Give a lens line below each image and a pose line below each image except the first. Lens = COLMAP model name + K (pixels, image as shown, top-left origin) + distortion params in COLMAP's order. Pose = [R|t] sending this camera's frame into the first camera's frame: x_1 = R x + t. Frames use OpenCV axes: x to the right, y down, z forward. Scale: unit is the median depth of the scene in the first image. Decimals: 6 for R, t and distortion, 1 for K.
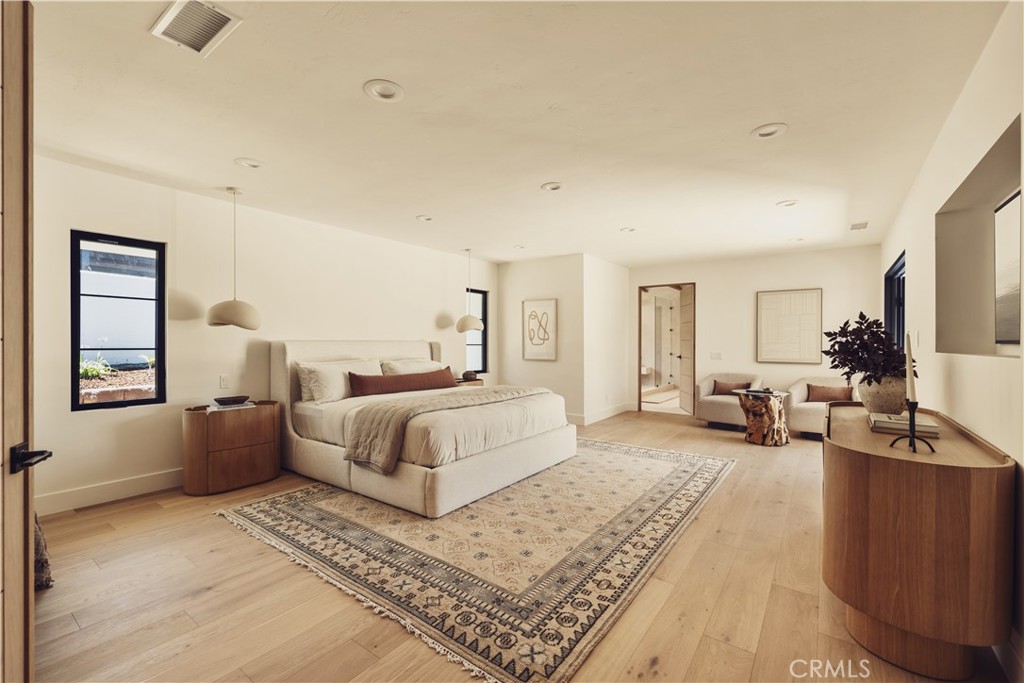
lens RADIAL K [[428.5, 0, 503.3], [0, 428.5, 346.0], [0, 0, 1]] dist [-0.002477, -0.000320]
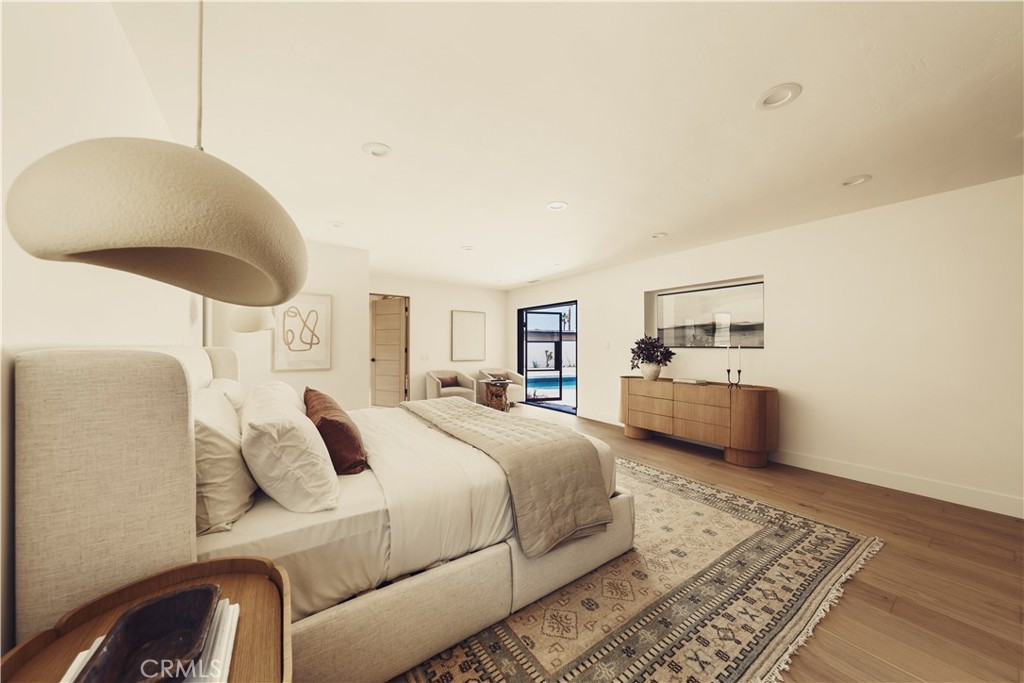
lens RADIAL K [[356.6, 0, 508.0], [0, 356.6, 344.4], [0, 0, 1]] dist [-0.002235, 0.000119]
pose [[0.306863, 0.002385, 0.951751, -0.968524], [0.008171, 0.999953, -0.005140, -0.017779], [-0.951719, 0.009354, 0.306829, 1.032460]]
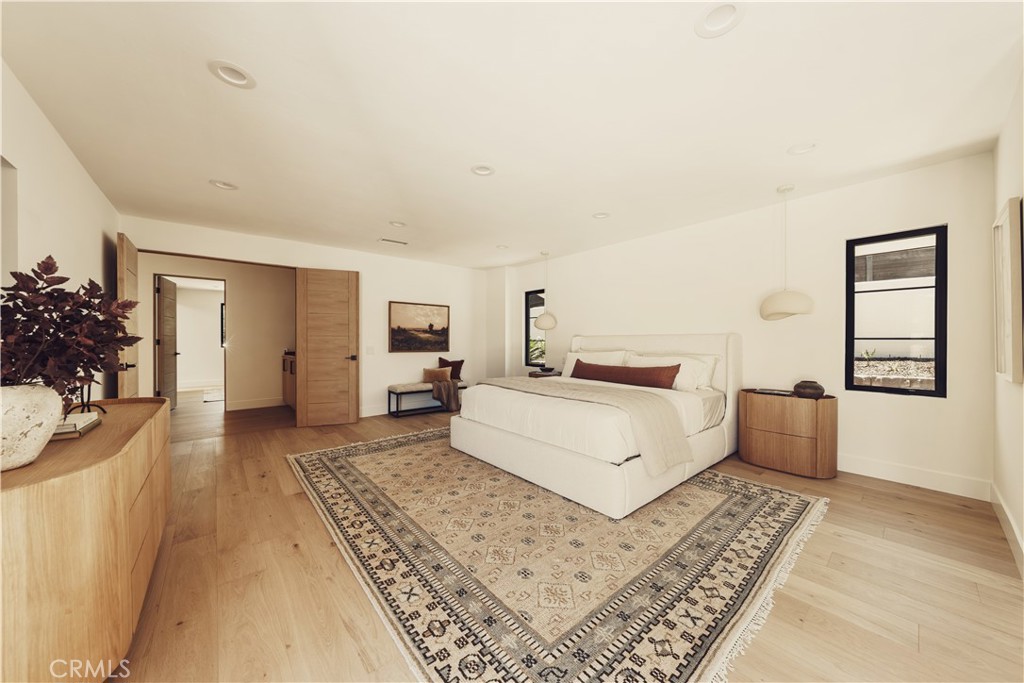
lens RADIAL K [[356.6, 0, 504.7], [0, 356.6, 337.4], [0, 0, 1]] dist [-0.002235, 0.000119]
pose [[-0.234527, 0.001581, -0.972108, 1.054964], [0.000457, 0.999999, 0.001516, 0.010829], [0.972109, -0.000088, -0.234528, 1.507929]]
